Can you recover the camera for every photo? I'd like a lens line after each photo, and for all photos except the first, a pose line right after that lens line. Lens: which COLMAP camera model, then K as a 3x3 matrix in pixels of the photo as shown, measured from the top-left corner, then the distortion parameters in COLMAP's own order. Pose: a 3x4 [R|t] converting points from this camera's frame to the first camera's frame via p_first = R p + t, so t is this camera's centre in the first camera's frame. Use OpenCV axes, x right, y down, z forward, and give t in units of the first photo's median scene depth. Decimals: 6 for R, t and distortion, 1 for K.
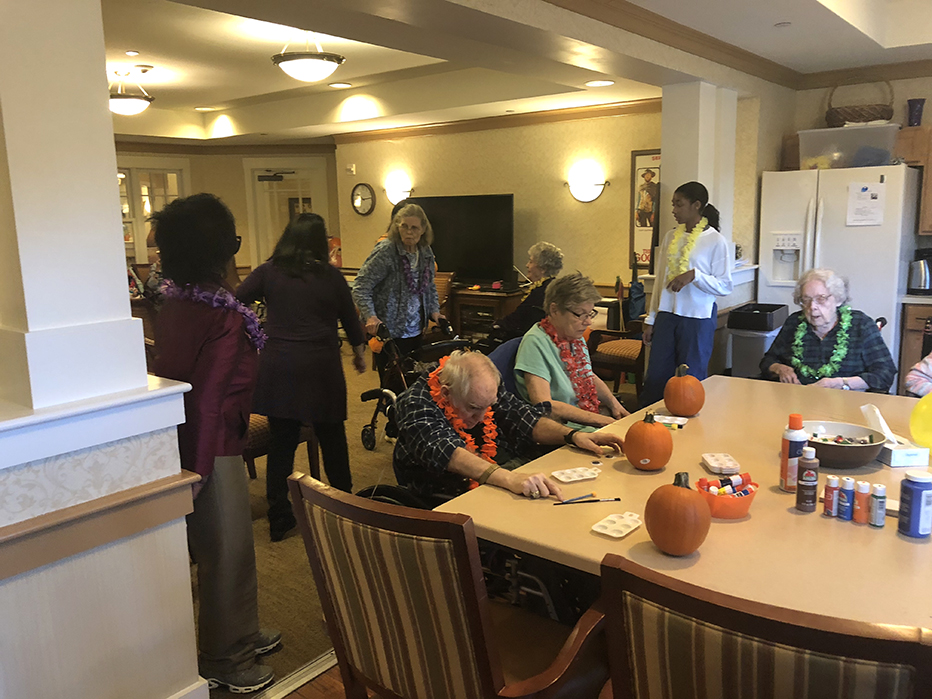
lens RADIAL K [[763.3, 0, 460.8], [0, 763.3, 340.8], [0, 0, 1]] dist [0.019322, -0.004204]
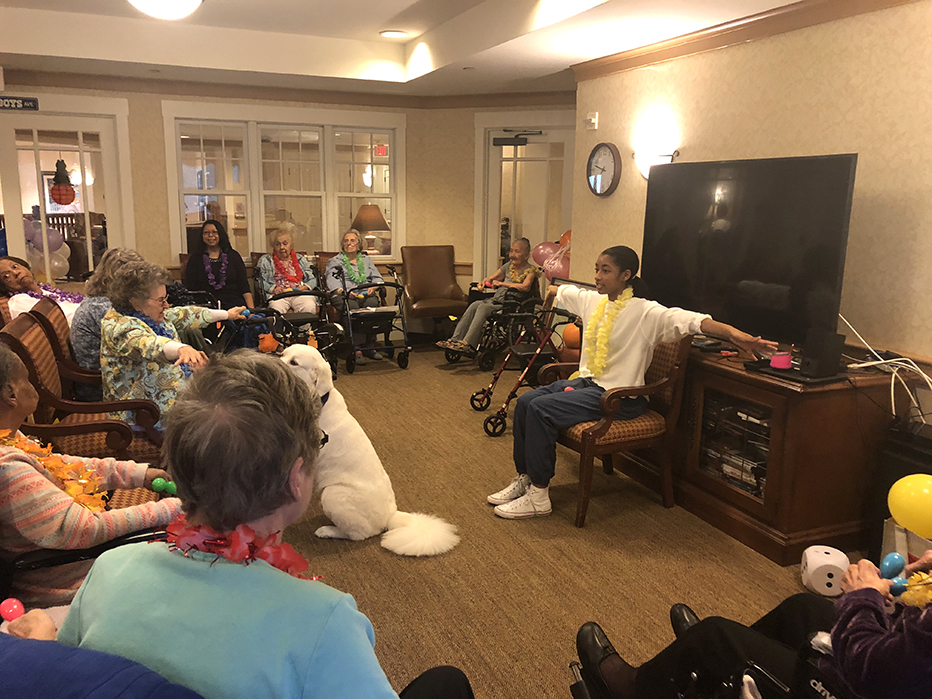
lens RADIAL K [[763.3, 0, 460.8], [0, 763.3, 340.8], [0, 0, 1]] dist [0.019322, -0.004204]
pose [[0.881664, 0.120435, -0.456249, 0.113536], [-0.111754, 0.992667, 0.046077, -0.115705], [0.458453, 0.010363, 0.888658, 0.714253]]
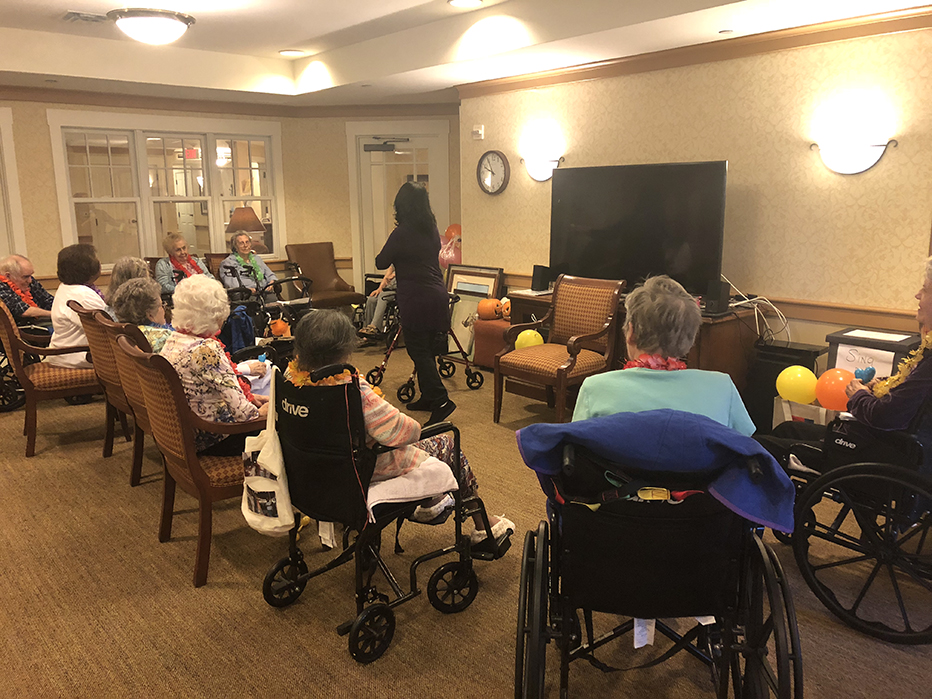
lens RADIAL K [[763.3, 0, 460.8], [0, 763.3, 340.8], [0, 0, 1]] dist [0.019322, -0.004204]
pose [[0.985274, 0.041019, -0.165990, -0.051190], [-0.037582, 0.999010, 0.023795, -0.069484], [0.166802, -0.017206, 0.985840, 0.461483]]
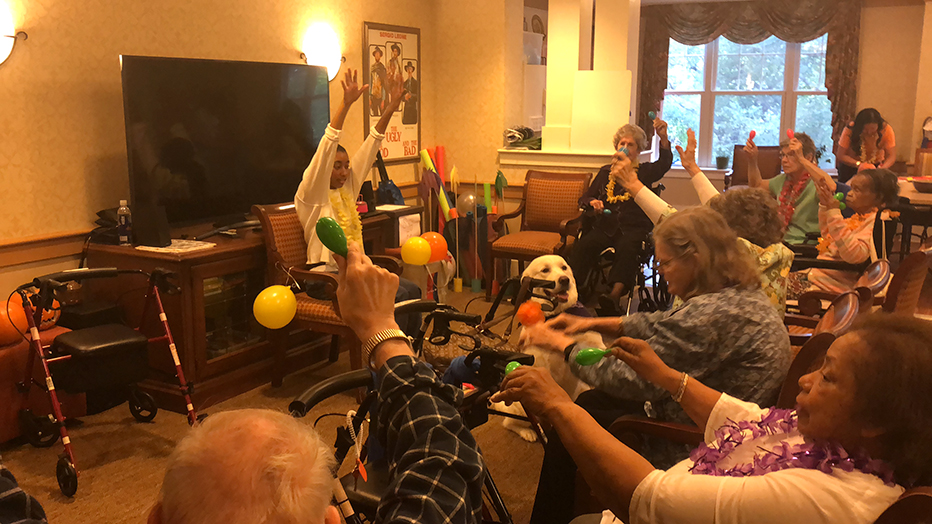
lens RADIAL K [[885.7, 0, 474.2], [0, 885.7, 260.3], [0, 0, 1]] dist [0.104127, -0.262957]
pose [[-0.183569, -0.159085, 0.970049, -0.976642], [0.167888, 0.967245, 0.190396, -0.215652], [-0.968564, 0.197810, -0.150847, 1.415107]]
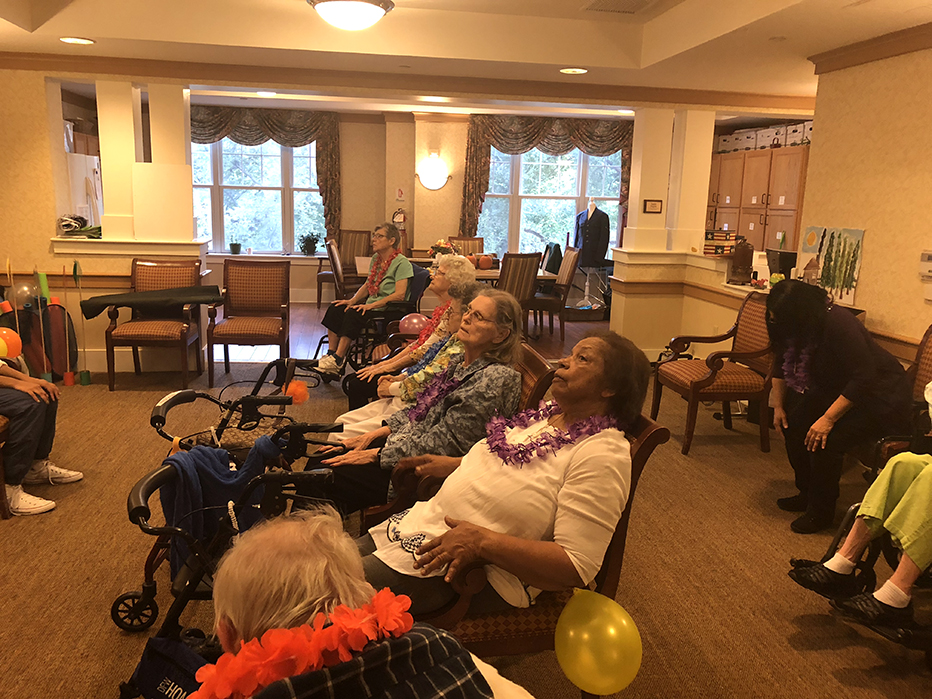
lens RADIAL K [[774.6, 0, 466.6], [0, 774.6, 351.0], [0, 0, 1]] dist [0.029152, -0.002472]
pose [[-0.738681, -0.132608, 0.660882, -0.892501], [0.100244, 0.947942, 0.302253, -0.246166], [-0.666559, 0.289518, -0.686934, 1.578967]]
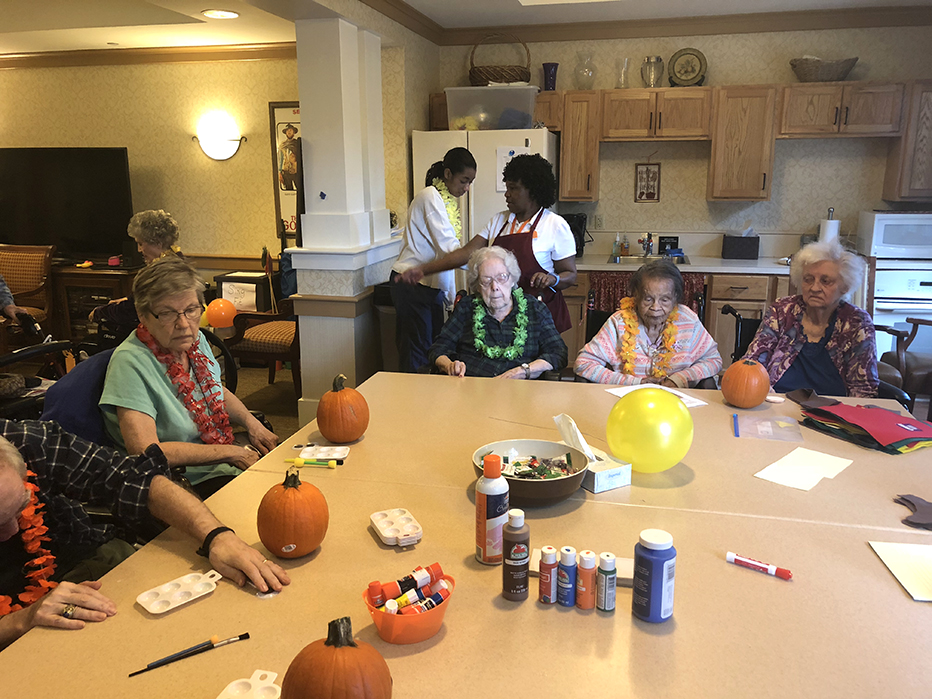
lens RADIAL K [[761.1, 0, 466.3], [0, 761.1, 346.5], [0, 0, 1]] dist [0.009704, 0.002088]
pose [[0.902708, -0.080557, 0.422645, 0.048871], [0.057494, 0.996091, 0.067058, -0.022060], [-0.426395, -0.036234, 0.903811, 0.146980]]
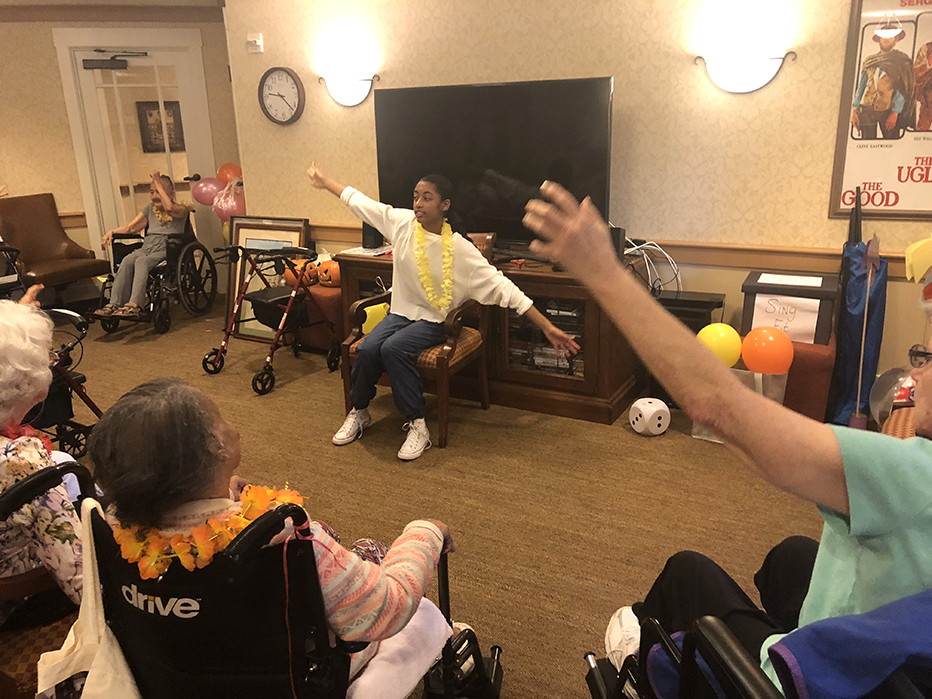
lens RADIAL K [[771.8, 0, 467.9], [0, 771.8, 338.1], [0, 0, 1]] dist [0.016453, -0.002907]
pose [[0.983707, -0.060534, 0.169283, -0.172901], [0.042030, 0.992950, 0.110831, -0.110983], [-0.174798, -0.101910, 0.979316, 0.674209]]
